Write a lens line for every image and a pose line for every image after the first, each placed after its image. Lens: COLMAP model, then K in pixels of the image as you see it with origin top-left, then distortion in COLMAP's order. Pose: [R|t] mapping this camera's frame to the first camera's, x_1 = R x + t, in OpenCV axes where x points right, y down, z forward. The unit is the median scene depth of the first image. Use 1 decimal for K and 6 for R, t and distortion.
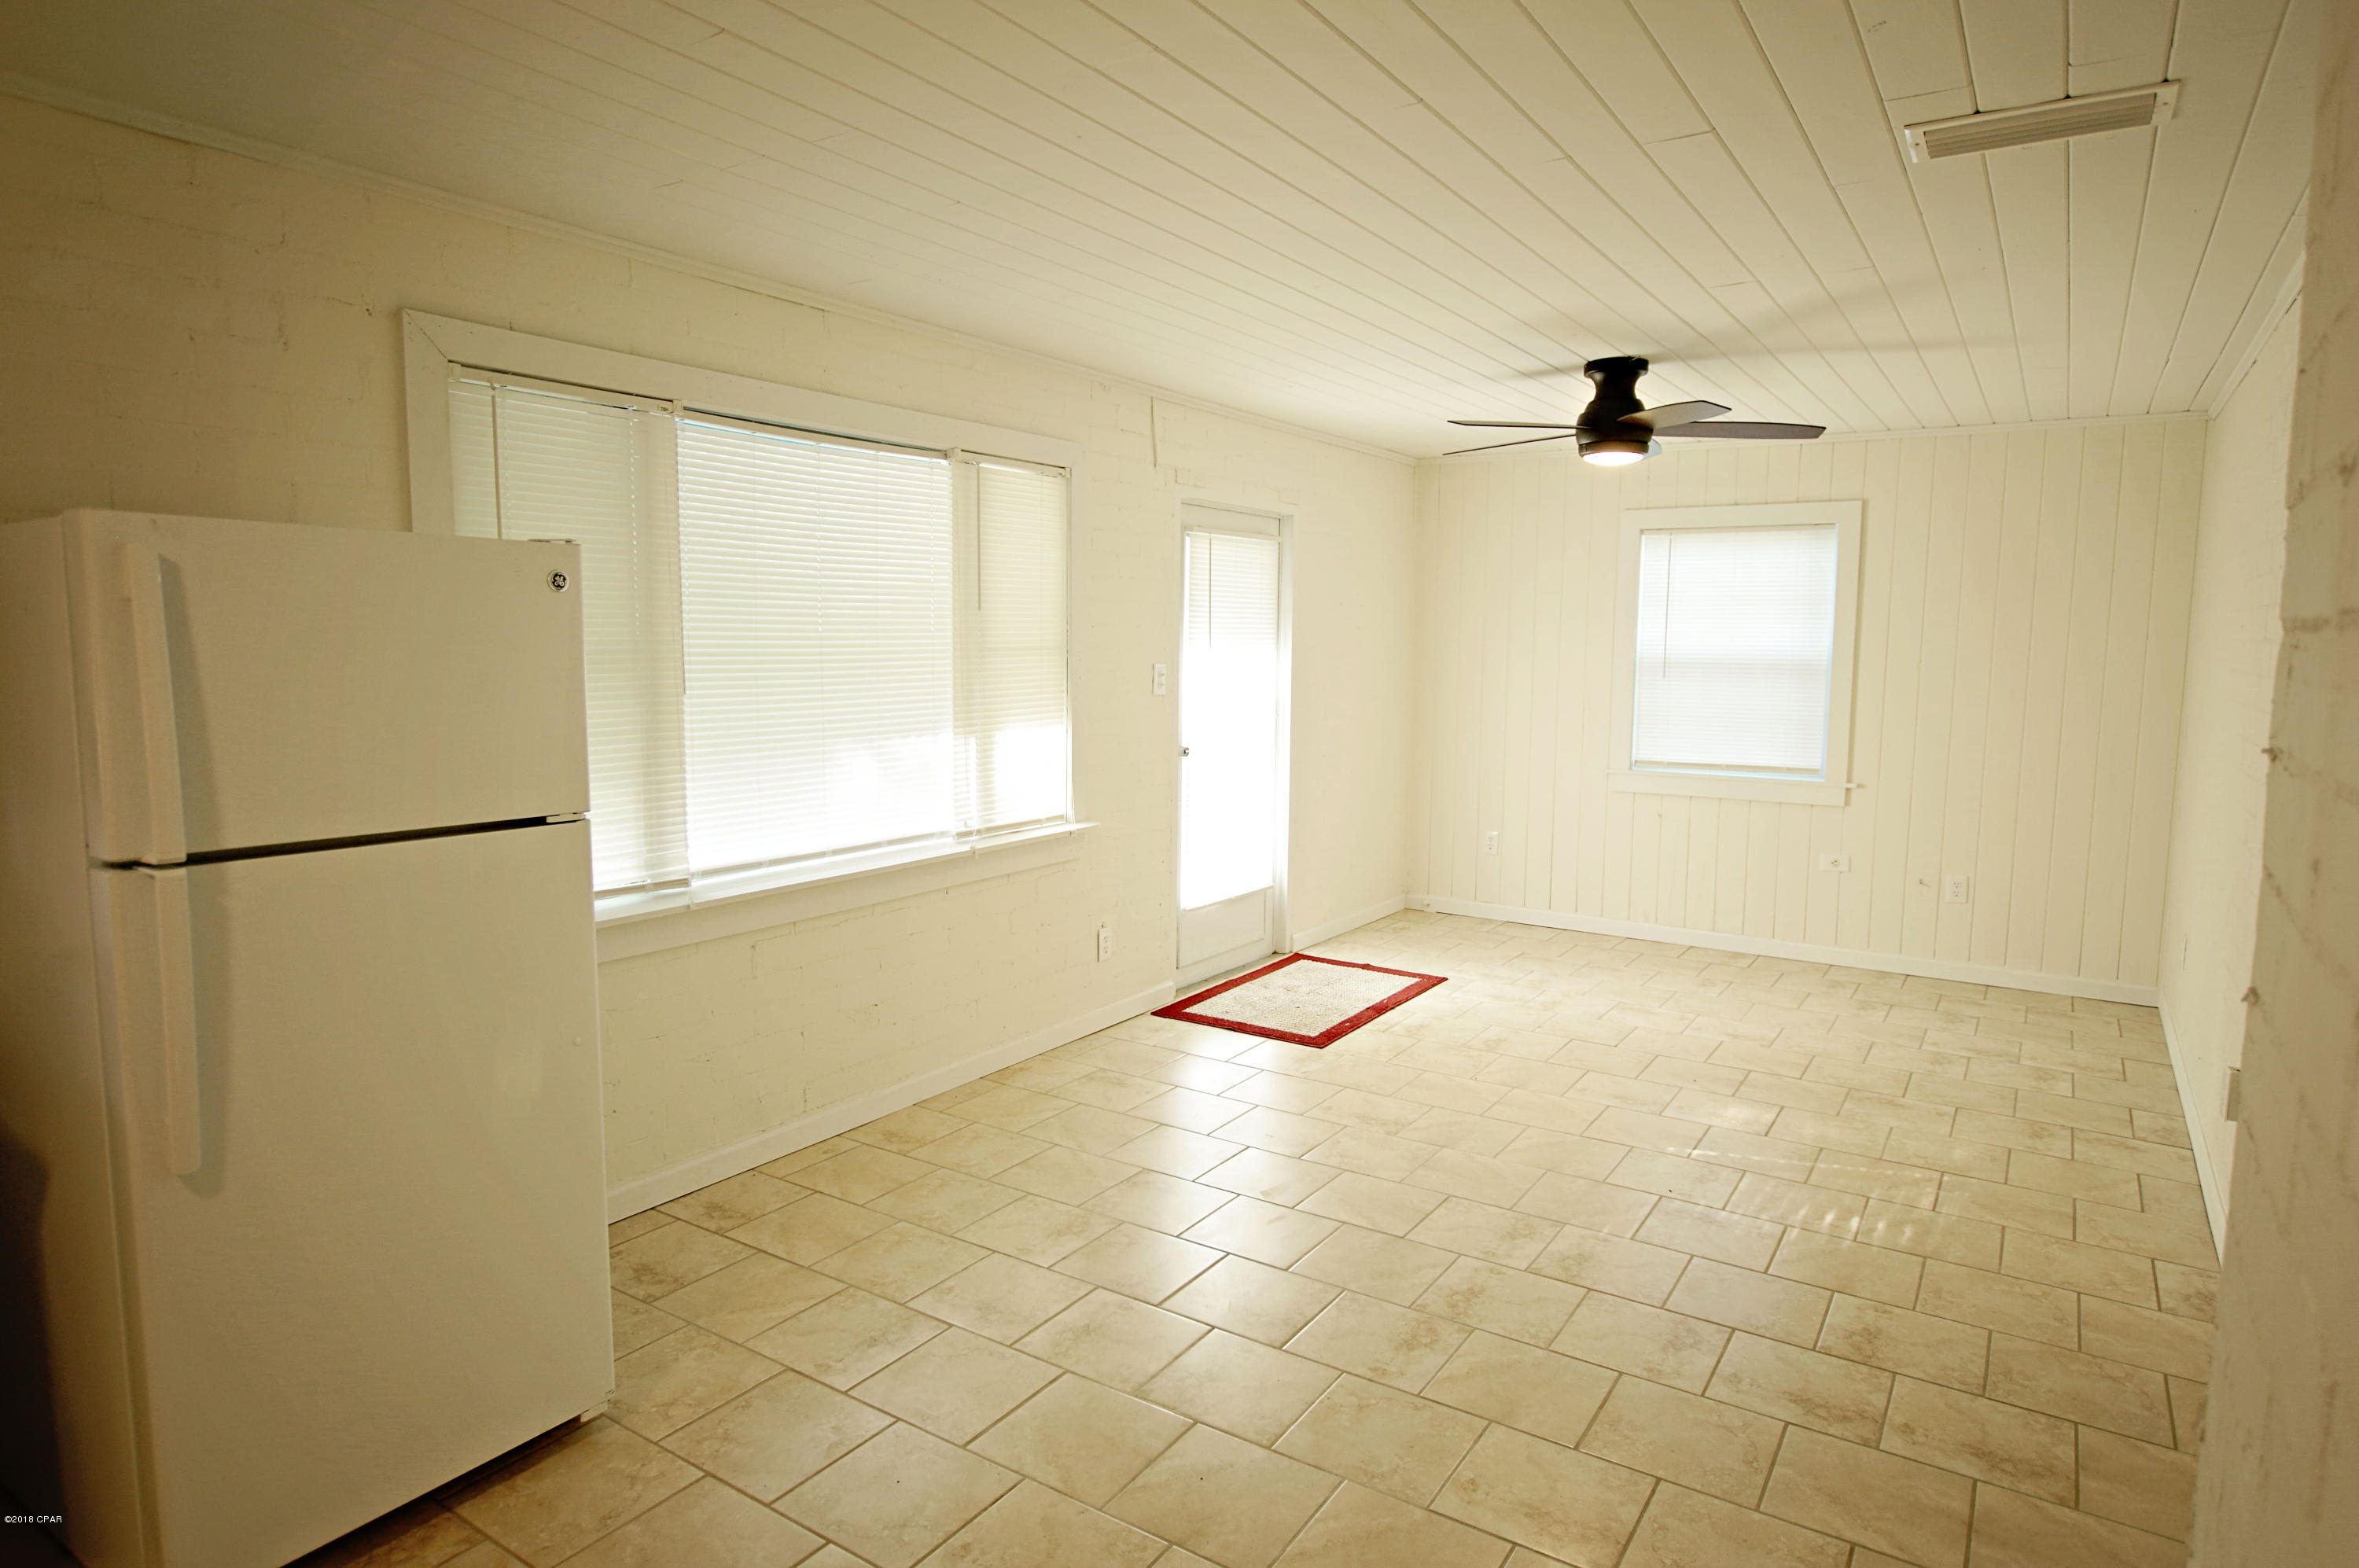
lens RADIAL K [[1332.0, 0, 1181.8], [0, 1332.0, 773.6], [0, 0, 1]] dist [-0.036163, 0.029604]
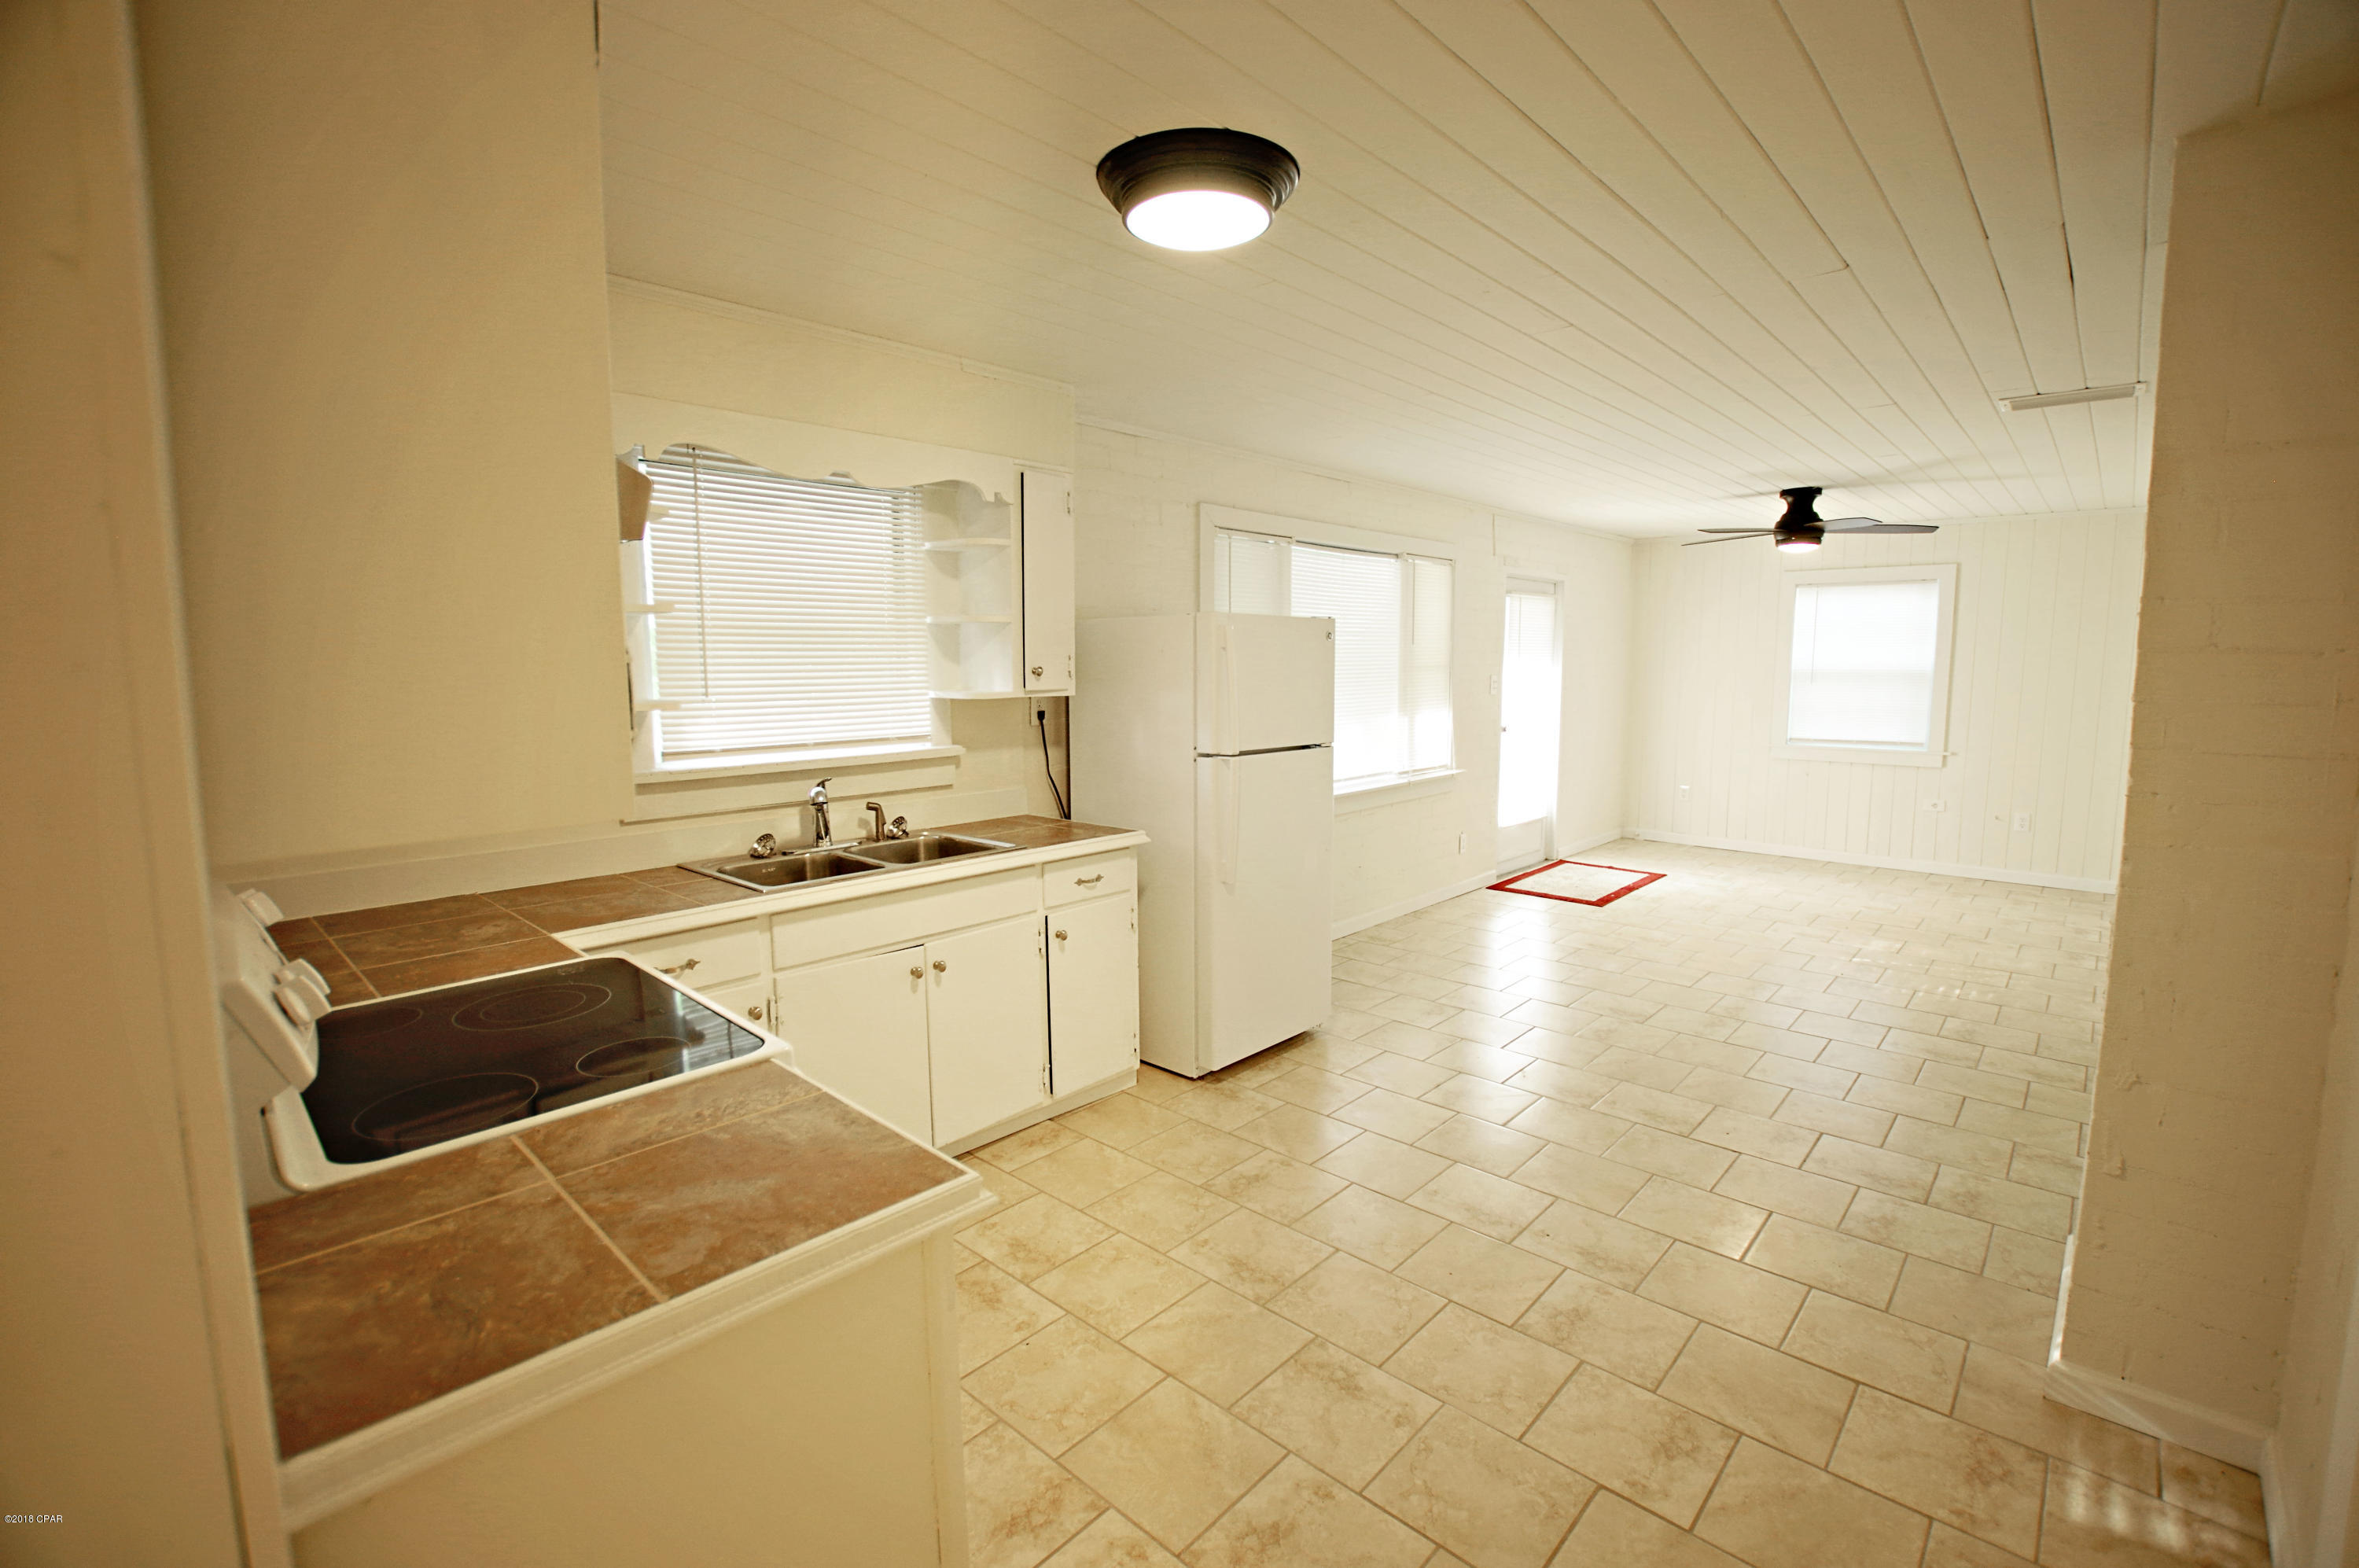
lens RADIAL K [[1037.5, 0, 1189.4], [0, 1037.5, 776.1], [0, 0, 1]] dist [-0.029473, 0.003951]
pose [[0.988180, 0.007174, -0.153132, -0.223170], [-0.005513, 0.999921, 0.011263, 0.034689], [0.153201, -0.010286, 0.988141, -0.375217]]
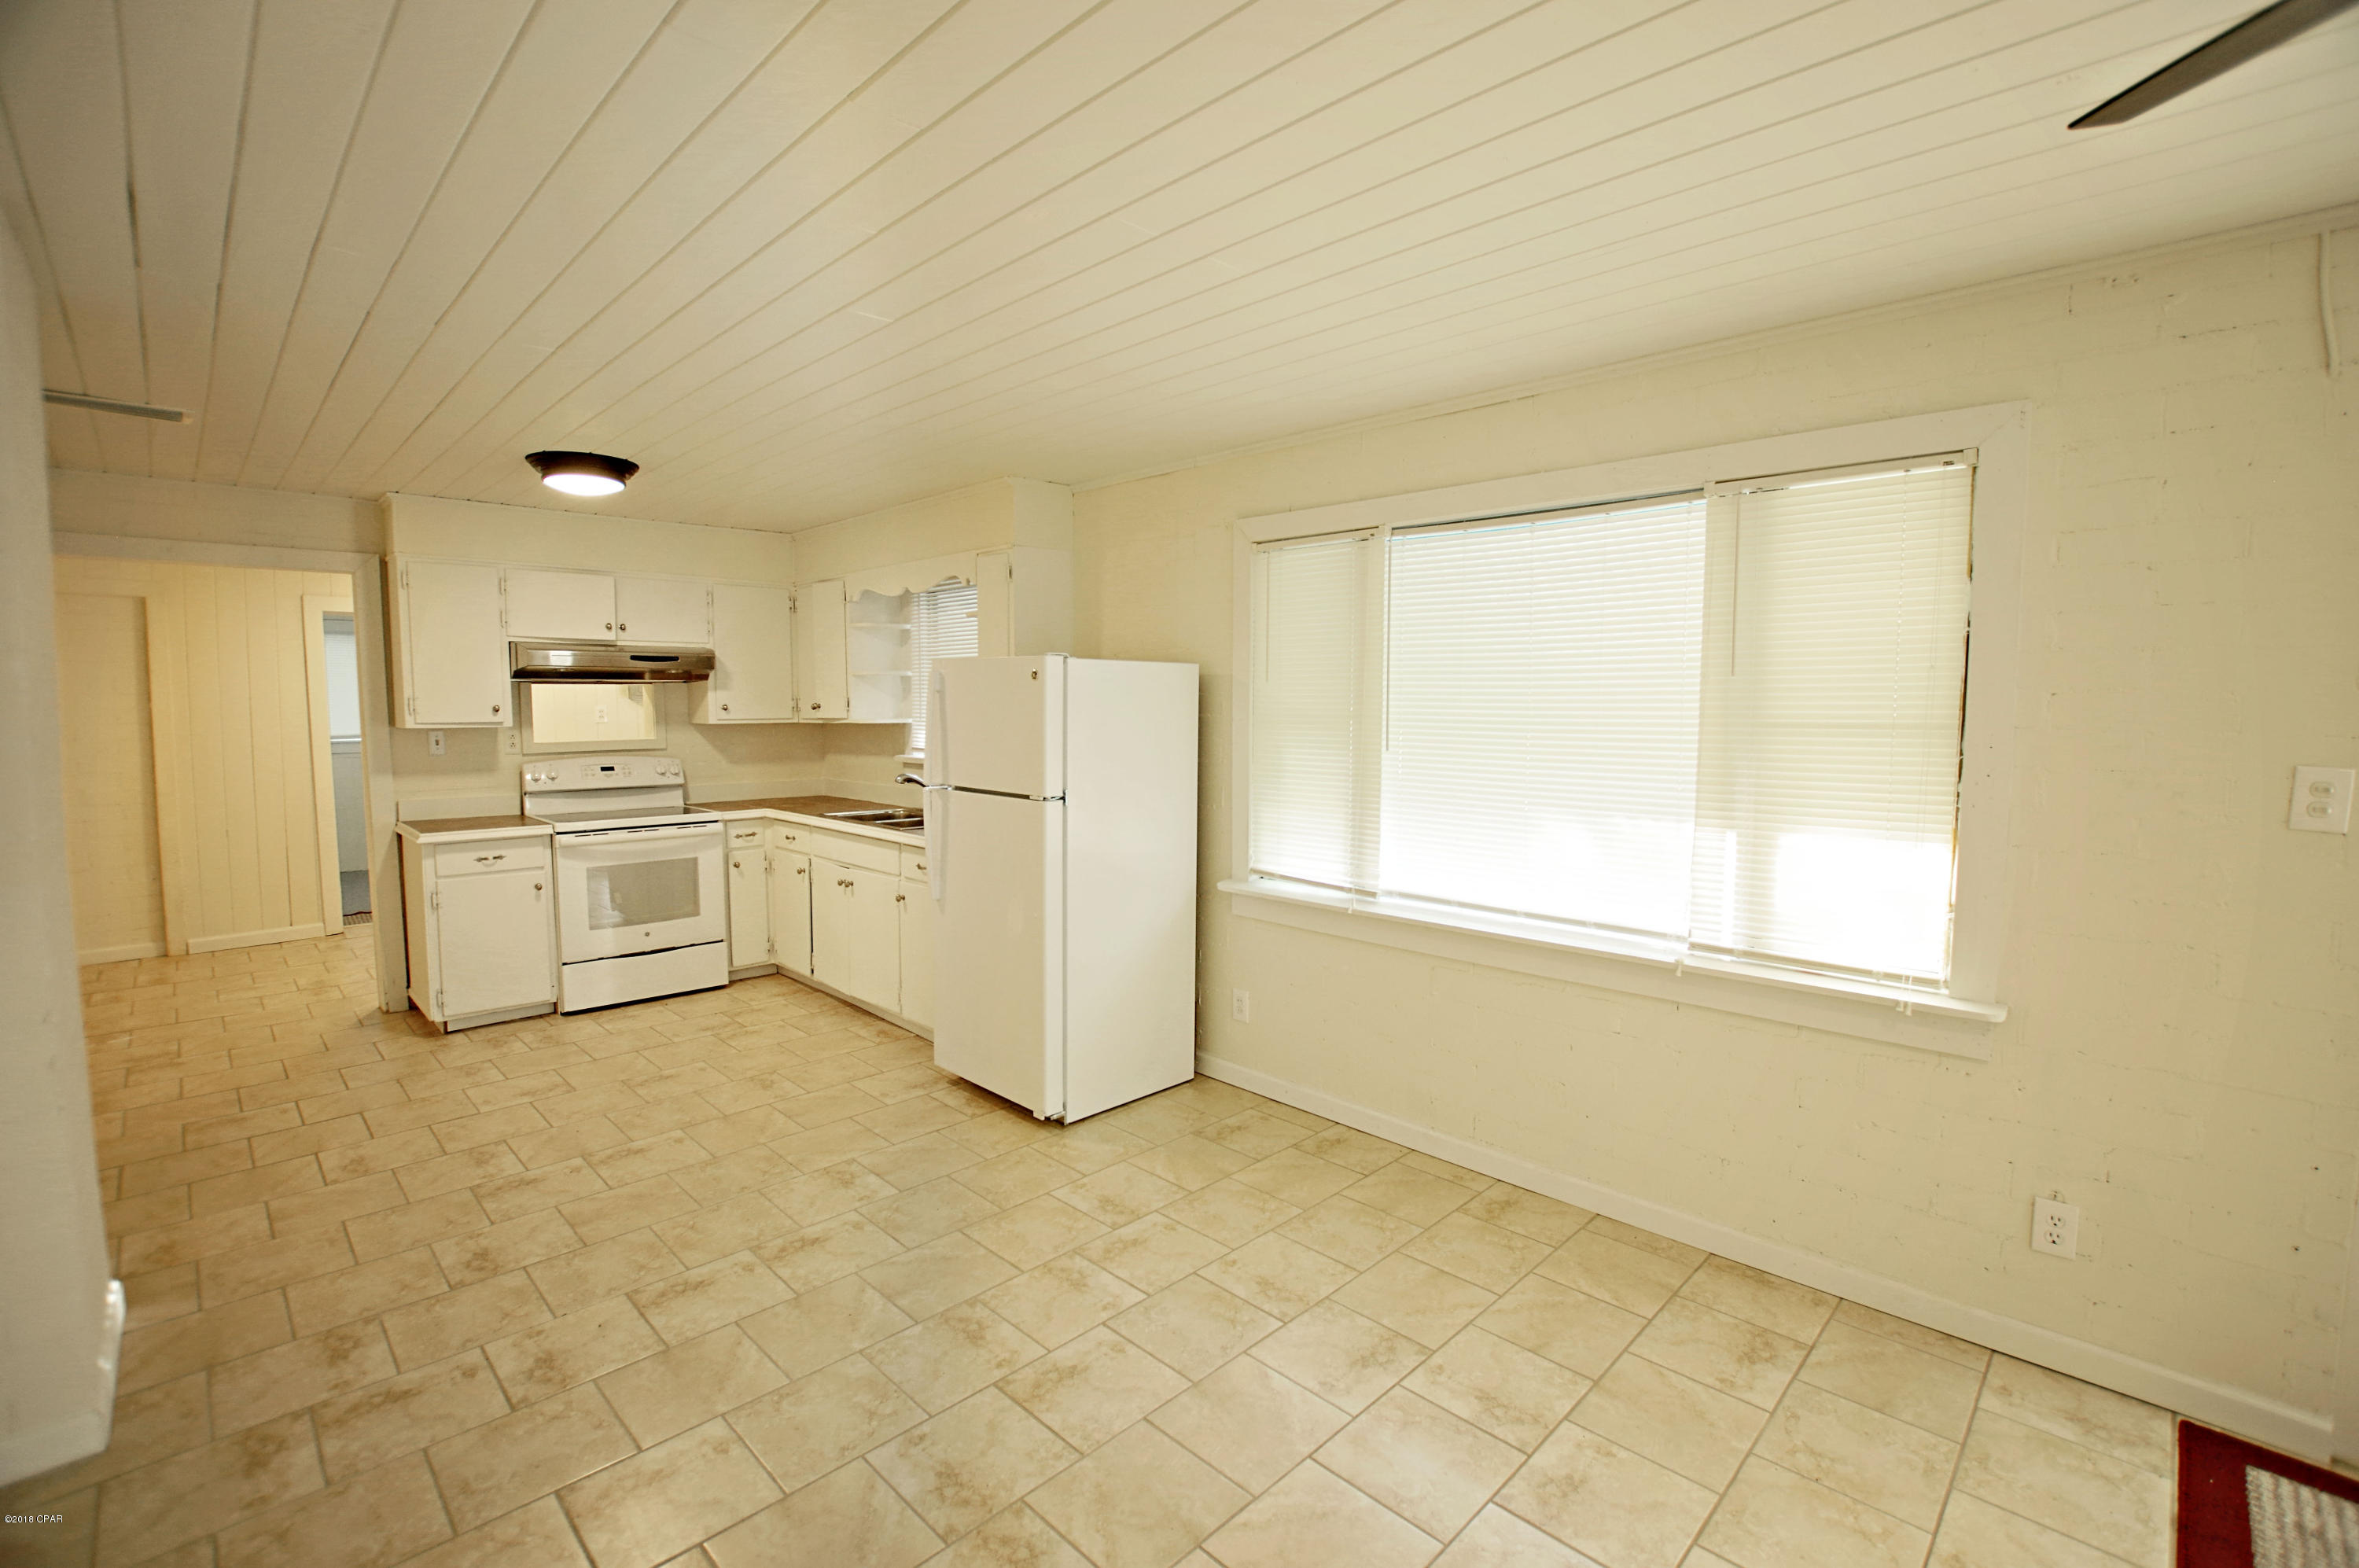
lens RADIAL K [[1037.5, 0, 1189.4], [0, 1037.5, 776.1], [0, 0, 1]] dist [-0.029473, 0.003951]
pose [[-0.191991, 0.065418, -0.979214, 0.498562], [-0.105048, 0.990674, 0.086780, -0.078639], [0.975758, 0.119526, -0.183329, 0.769395]]
